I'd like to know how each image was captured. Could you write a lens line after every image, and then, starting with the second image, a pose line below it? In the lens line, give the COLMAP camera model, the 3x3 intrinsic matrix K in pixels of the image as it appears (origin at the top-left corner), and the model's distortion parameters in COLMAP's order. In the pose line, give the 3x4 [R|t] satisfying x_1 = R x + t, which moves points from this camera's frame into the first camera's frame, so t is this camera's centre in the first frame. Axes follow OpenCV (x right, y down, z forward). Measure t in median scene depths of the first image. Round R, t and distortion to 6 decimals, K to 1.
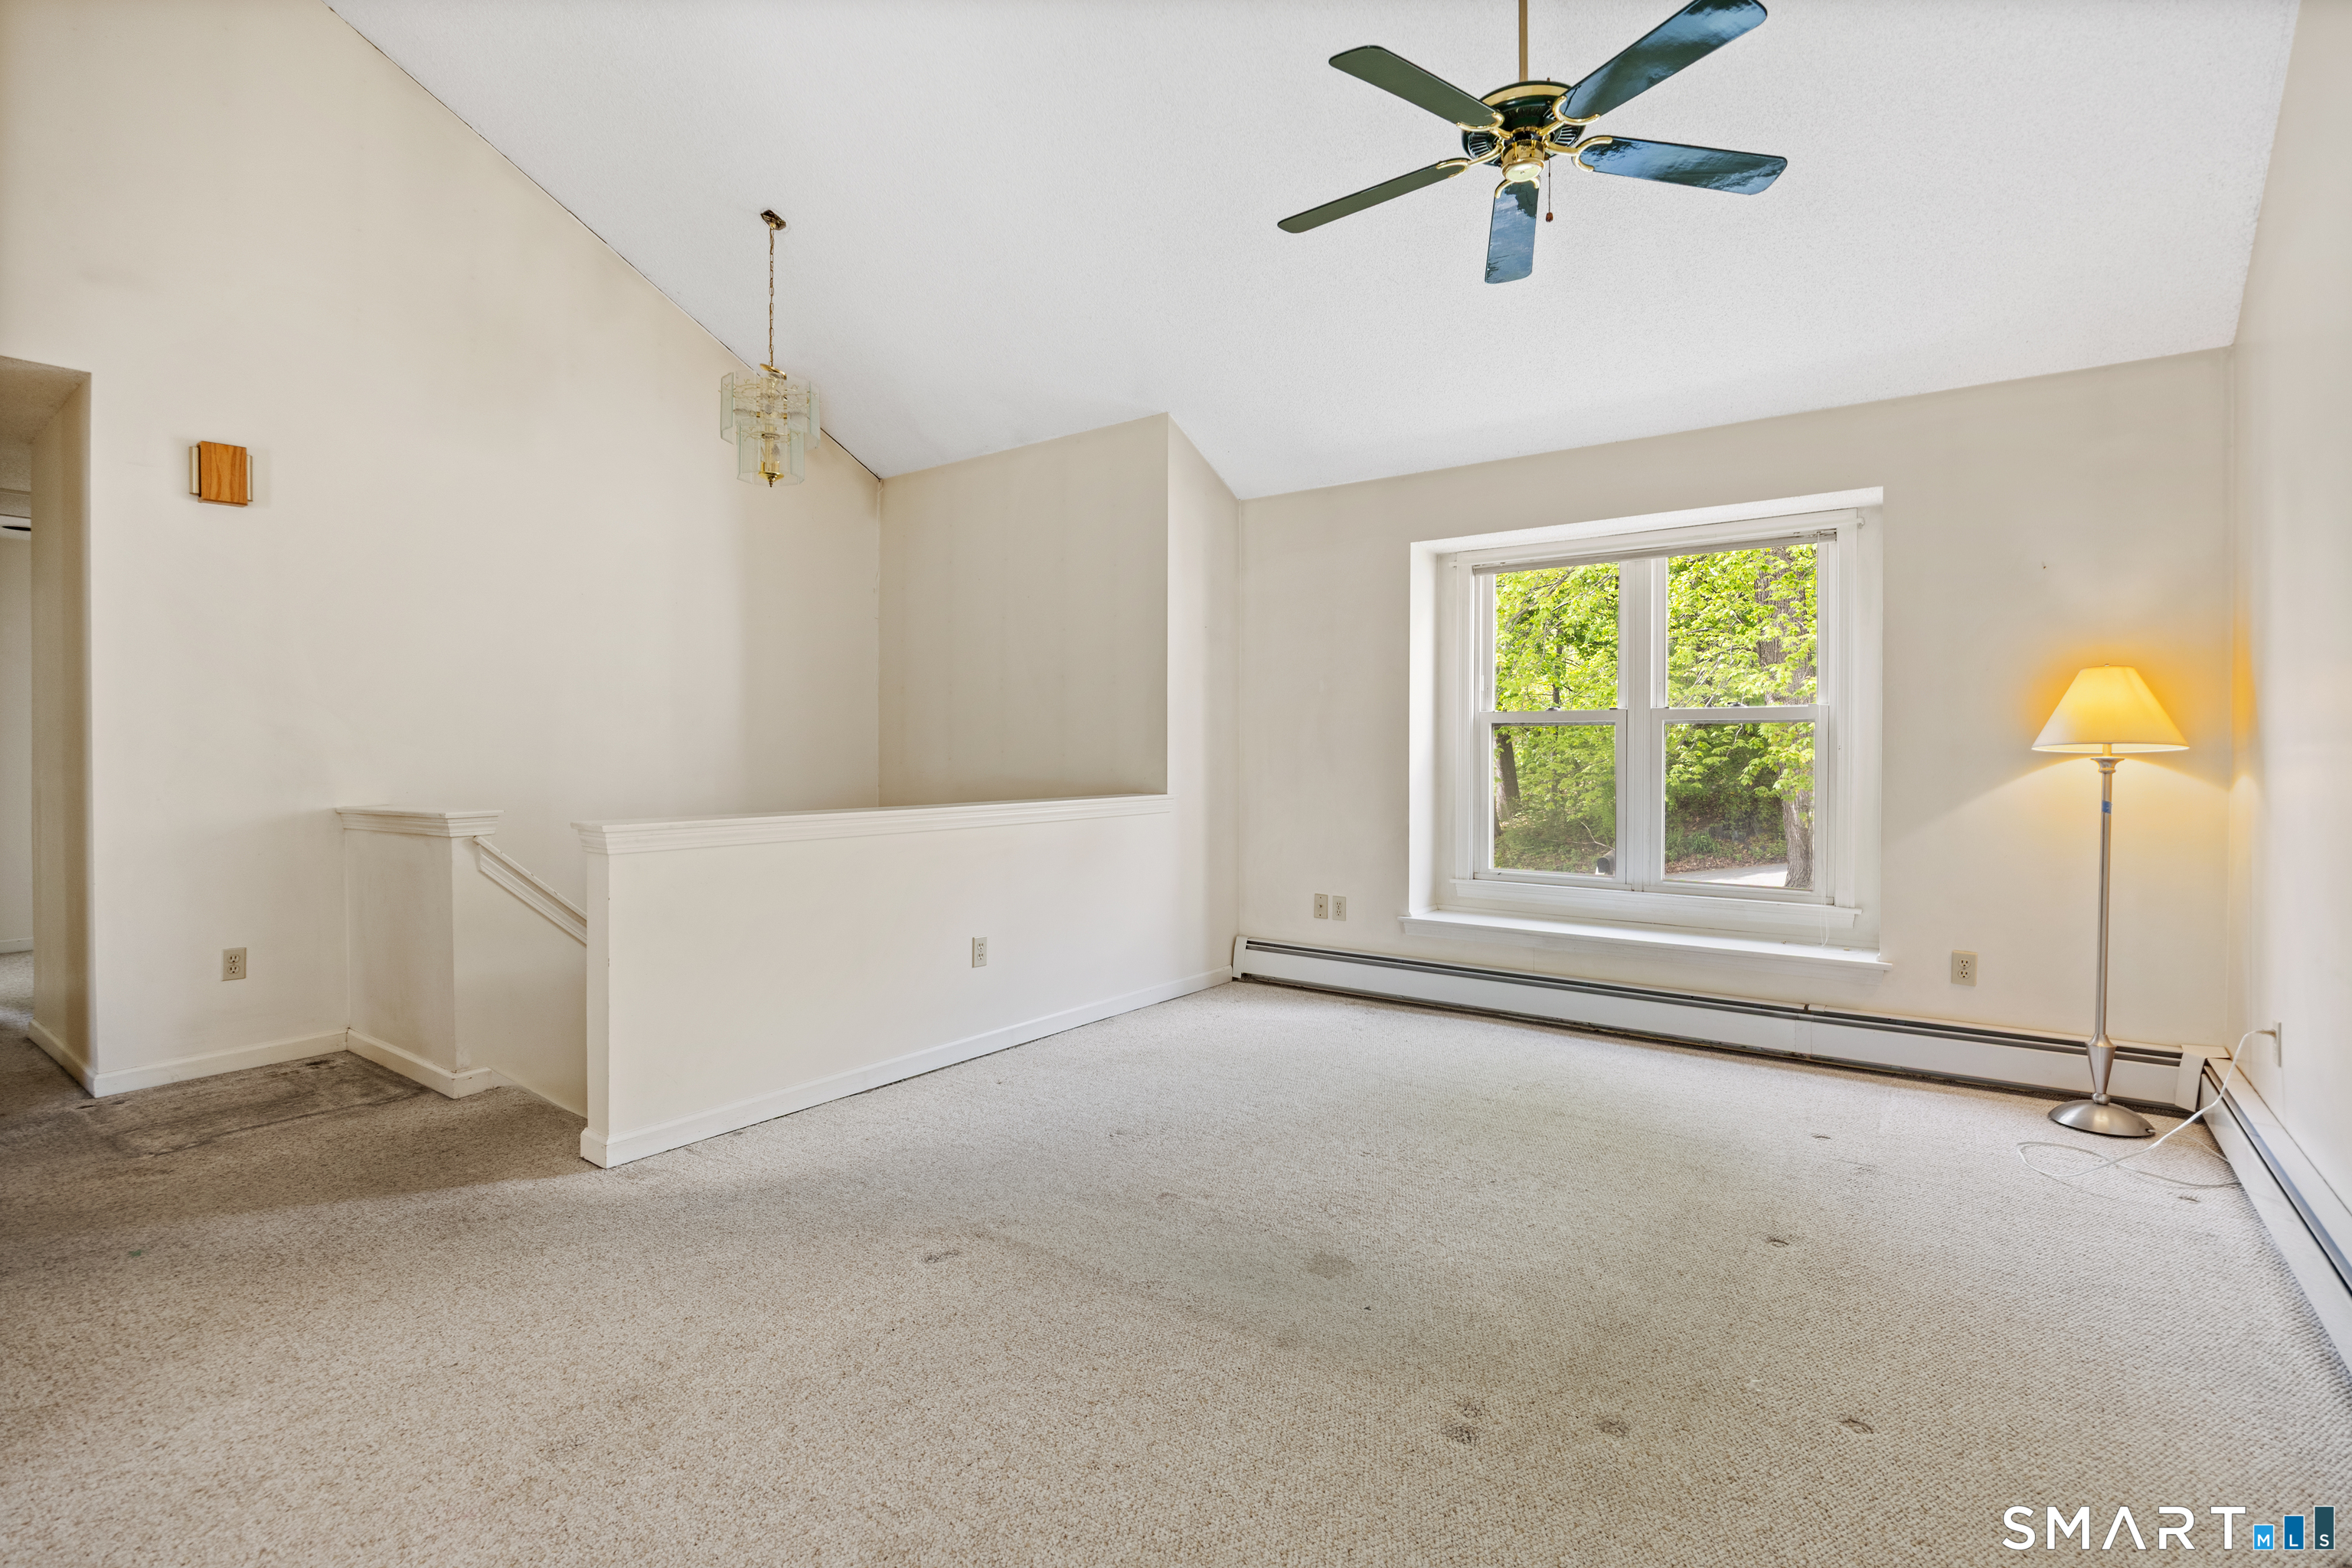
lens RADIAL K [[1104.0, 0, 1173.8], [0, 1104.0, 756.4], [0, 0, 1]] dist [-0.005063, -0.000704]
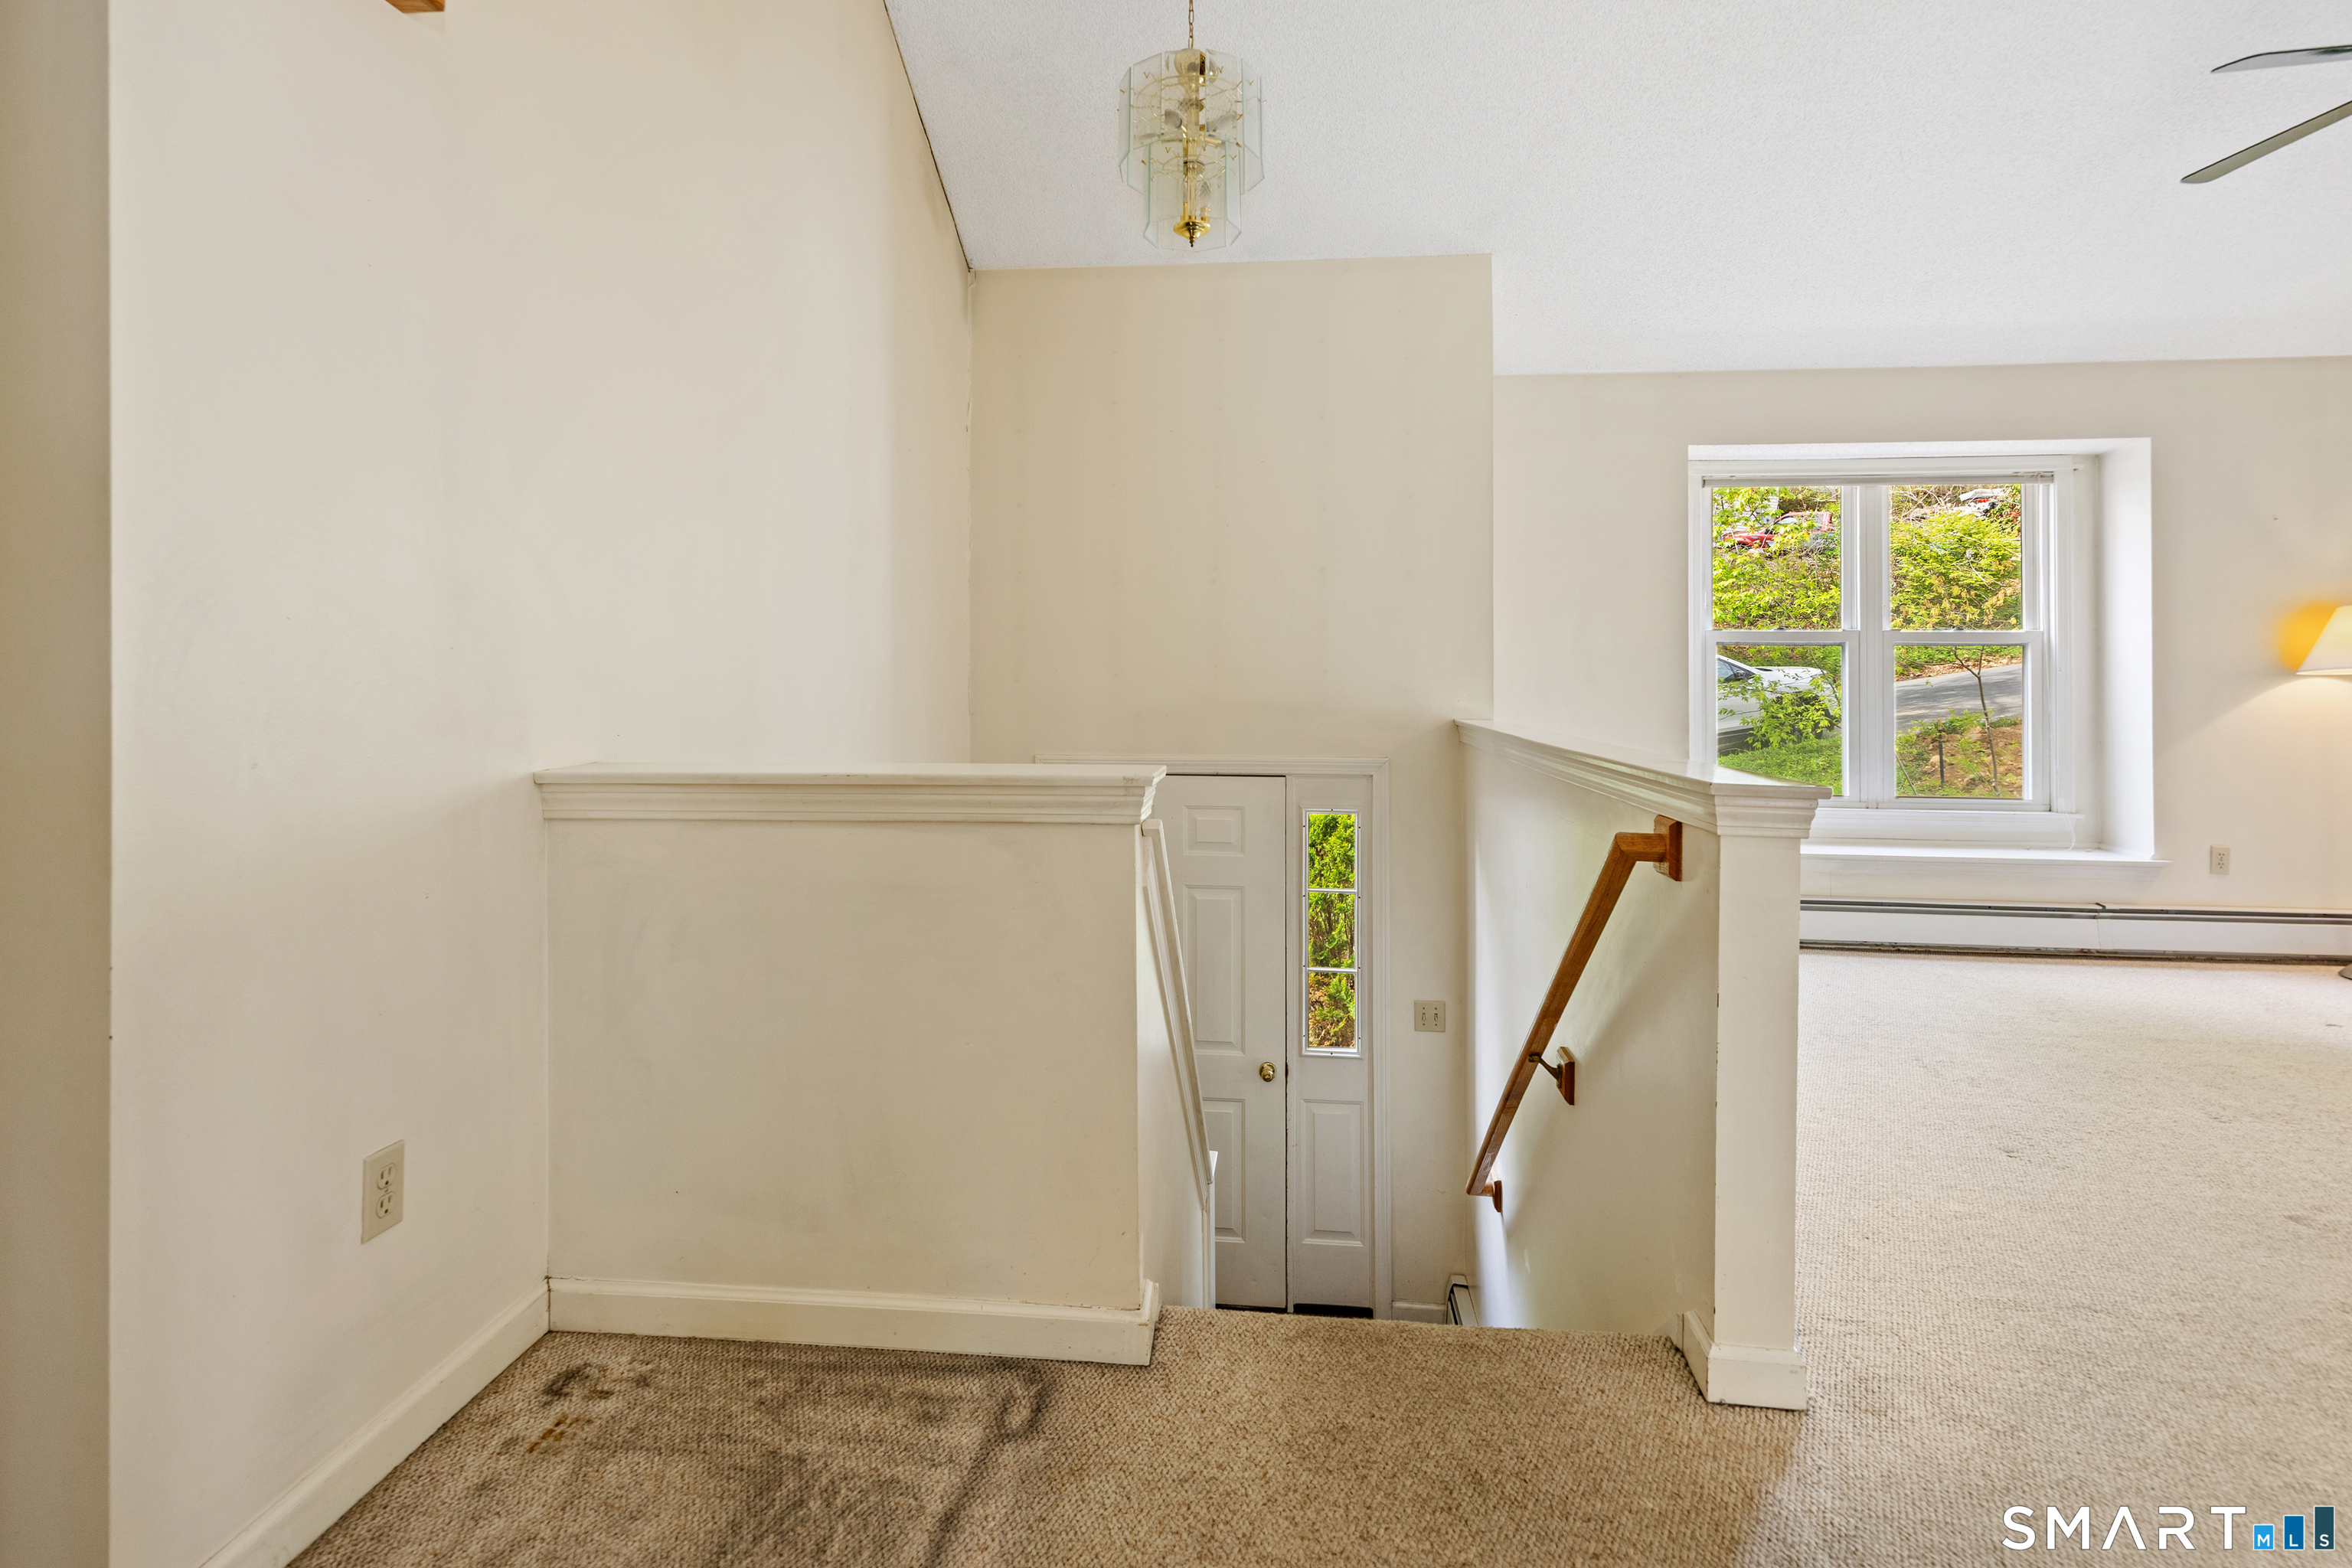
lens RADIAL K [[1137.9, 0, 1175.9], [0, 1137.9, 672.9], [0, 0, 1]] dist [0.016912, -0.000539]
pose [[0.855291, 0.008756, 0.518075, -0.799698], [-0.002897, 0.999922, -0.012117, 0.013291], [-0.518141, 0.008863, 0.855250, 0.497778]]
